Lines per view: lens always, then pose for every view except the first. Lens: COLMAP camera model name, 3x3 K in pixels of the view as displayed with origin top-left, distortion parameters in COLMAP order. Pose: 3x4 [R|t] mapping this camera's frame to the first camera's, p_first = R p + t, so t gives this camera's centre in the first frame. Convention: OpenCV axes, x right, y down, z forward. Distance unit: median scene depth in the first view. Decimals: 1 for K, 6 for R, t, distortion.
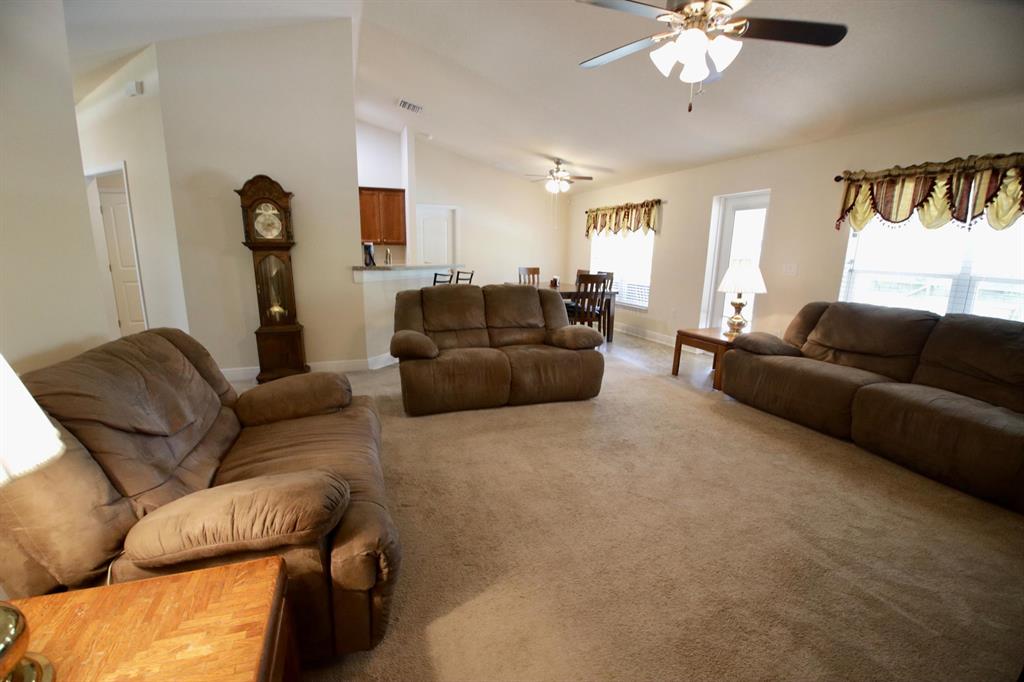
lens RADIAL K [[459.4, 0, 493.9], [0, 459.4, 361.0], [0, 0, 1]] dist [-0.032149, -0.005858]
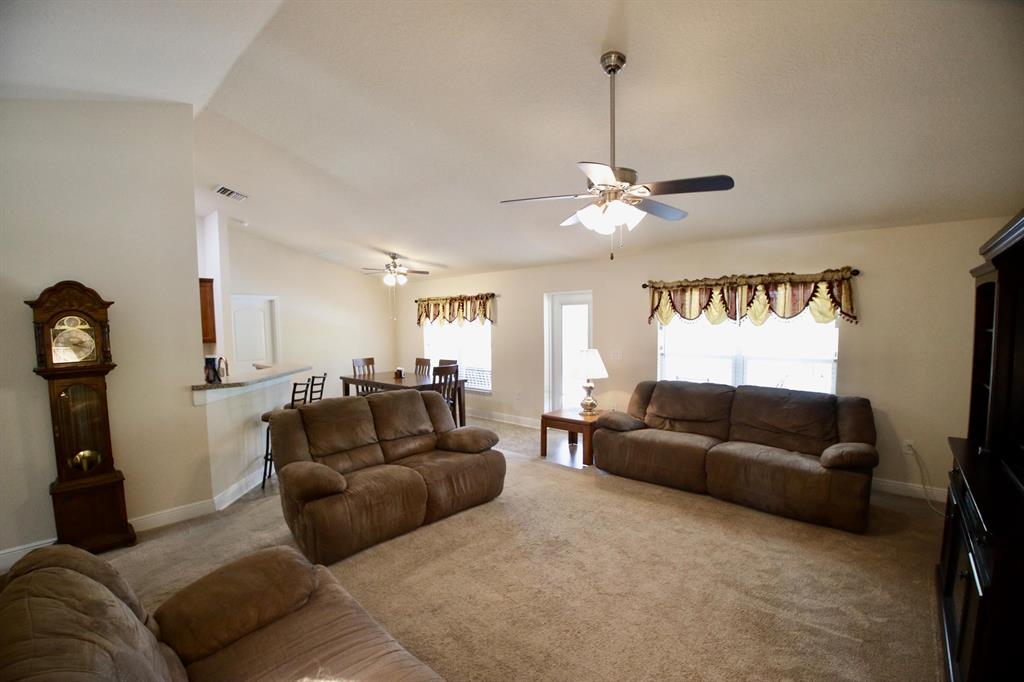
lens RADIAL K [[464.4, 0, 509.6], [0, 464.4, 356.1], [0, 0, 1]] dist [-0.040180, -0.000772]
pose [[0.876947, -0.062884, 0.476455, -0.228113], [0.137579, 0.982759, -0.123517, -0.096055], [-0.460473, 0.173868, 0.870479, 0.046165]]
